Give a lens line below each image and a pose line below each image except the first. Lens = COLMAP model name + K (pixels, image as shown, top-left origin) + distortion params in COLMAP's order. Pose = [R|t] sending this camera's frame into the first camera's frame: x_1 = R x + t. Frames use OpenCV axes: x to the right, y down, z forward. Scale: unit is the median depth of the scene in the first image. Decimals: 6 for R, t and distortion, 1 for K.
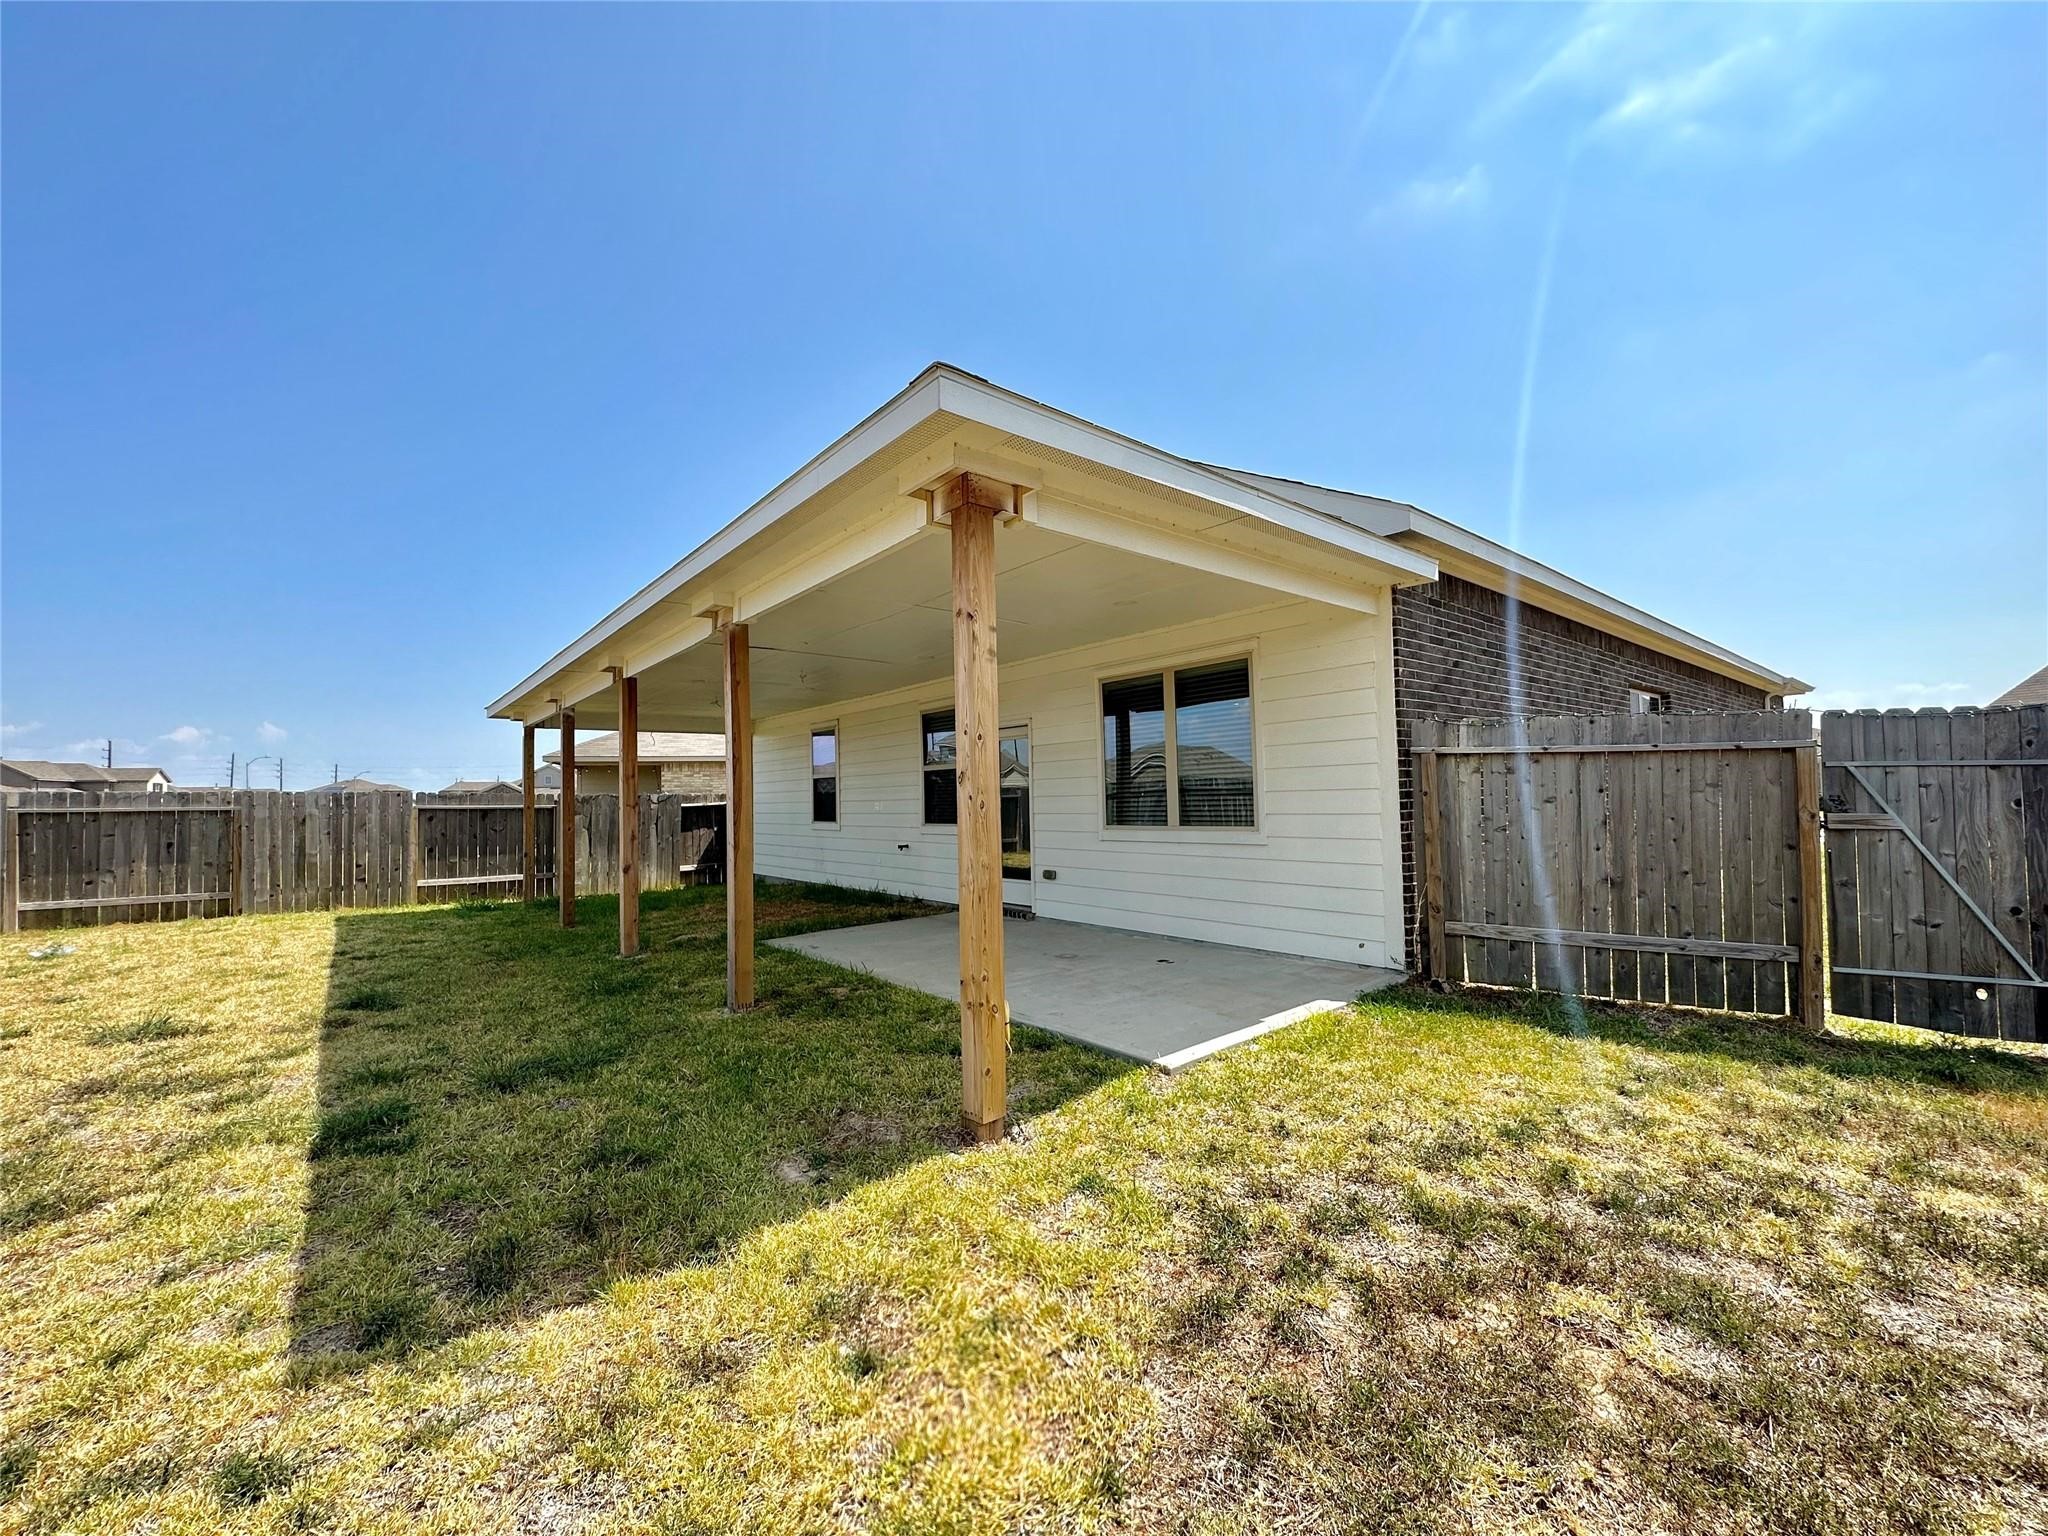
lens RADIAL K [[812.6, 0, 1024.0], [0, 812.6, 768.0], [0, 0, 1]] dist [-0.002868, -0.000296]
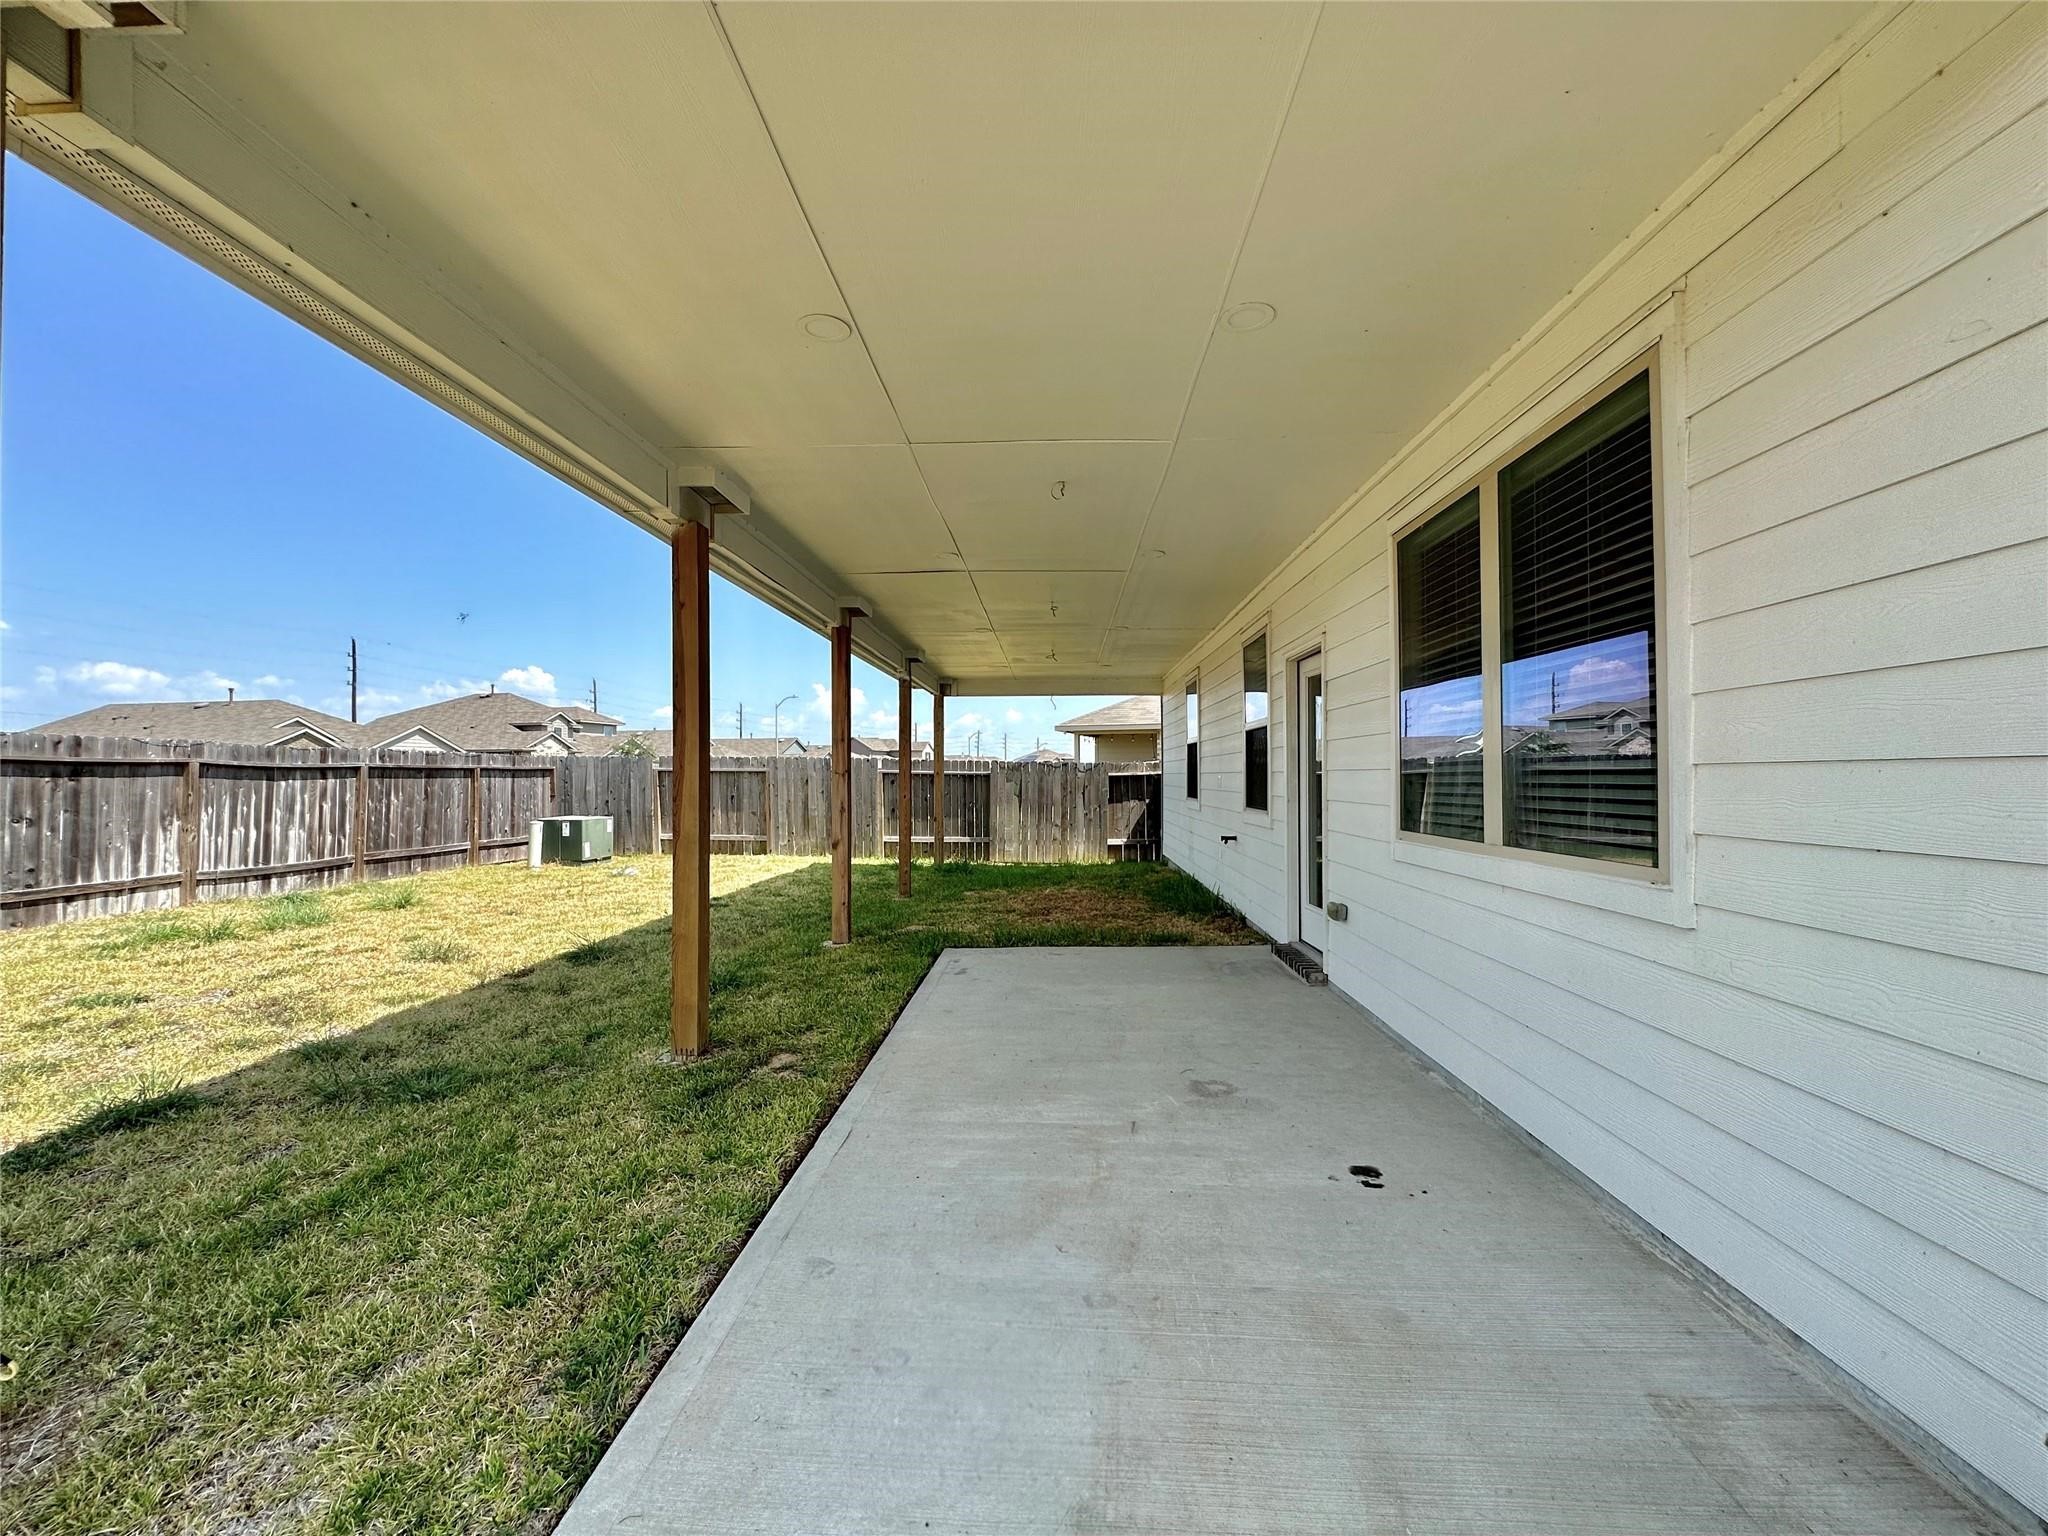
lens RADIAL K [[816.8, 0, 1024.0], [0, 816.8, 768.0], [0, 0, 1]] dist [-0.000493, -0.000080]
pose [[0.741850, 0.013155, -0.670437, 0.191070], [0.012671, 0.999354, 0.033629, 0.009088], [0.670446, -0.033442, 0.741204, 0.349764]]
